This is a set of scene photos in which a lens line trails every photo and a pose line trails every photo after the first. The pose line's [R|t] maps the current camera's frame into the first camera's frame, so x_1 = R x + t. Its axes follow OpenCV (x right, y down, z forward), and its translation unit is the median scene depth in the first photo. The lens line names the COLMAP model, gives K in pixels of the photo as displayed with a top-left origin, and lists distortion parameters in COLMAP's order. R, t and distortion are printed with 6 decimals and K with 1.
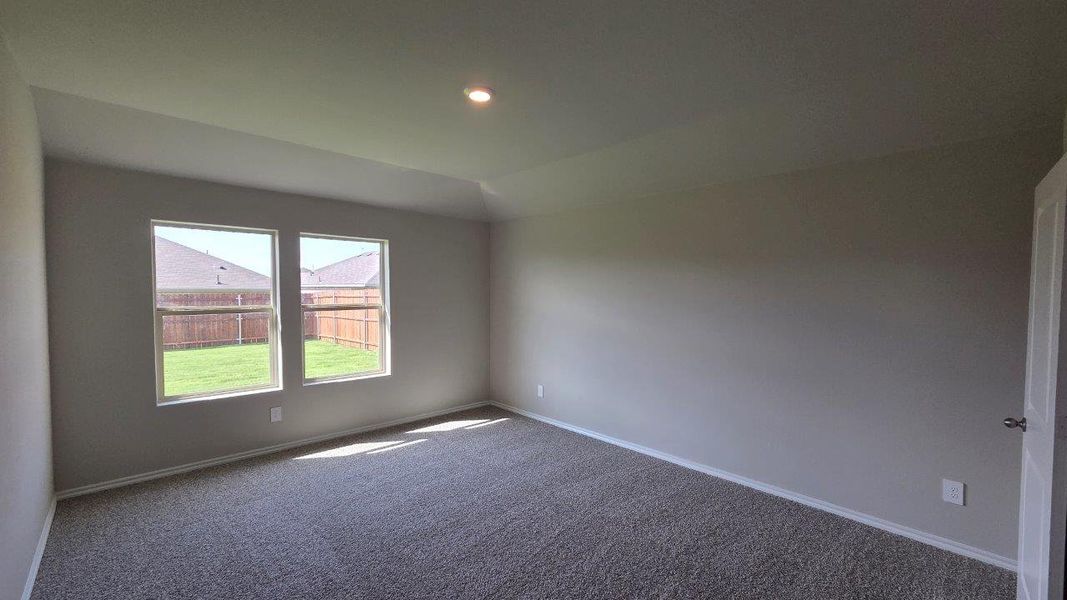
lens RADIAL K [[420.7, 0, 529.5], [0, 420.7, 304.0], [0, 0, 1]] dist [0.000021, 0.000079]
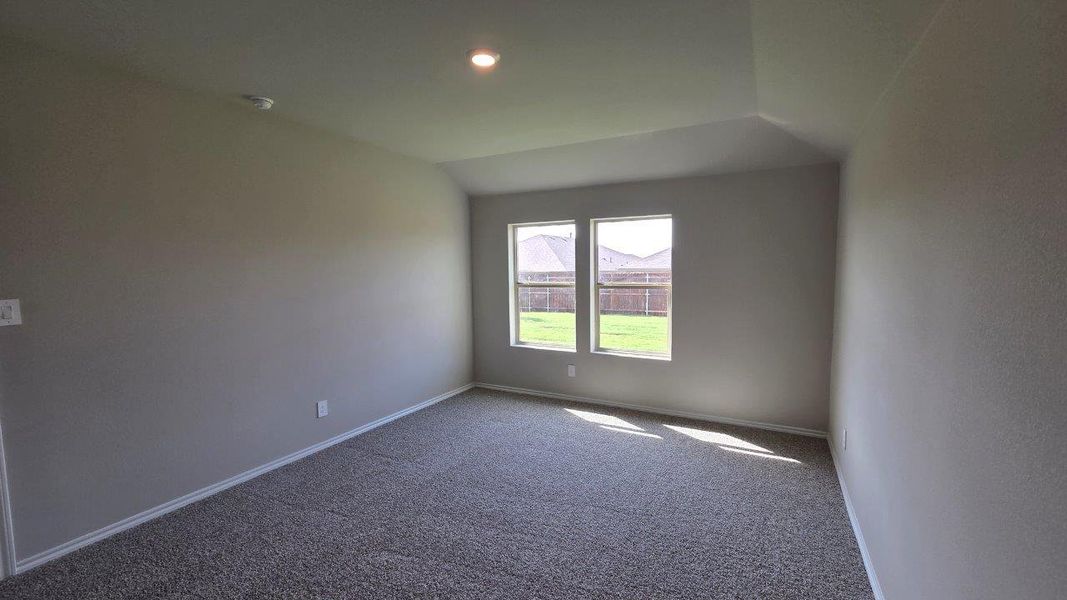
lens RADIAL K [[420.7, 0, 529.5], [0, 420.7, 304.0], [0, 0, 1]] dist [0.000021, 0.000079]
pose [[0.350739, 0.070643, -0.933805, 0.466734], [-0.023580, 0.997501, 0.066605, -0.011983], [0.936176, -0.001342, 0.351528, 0.427964]]
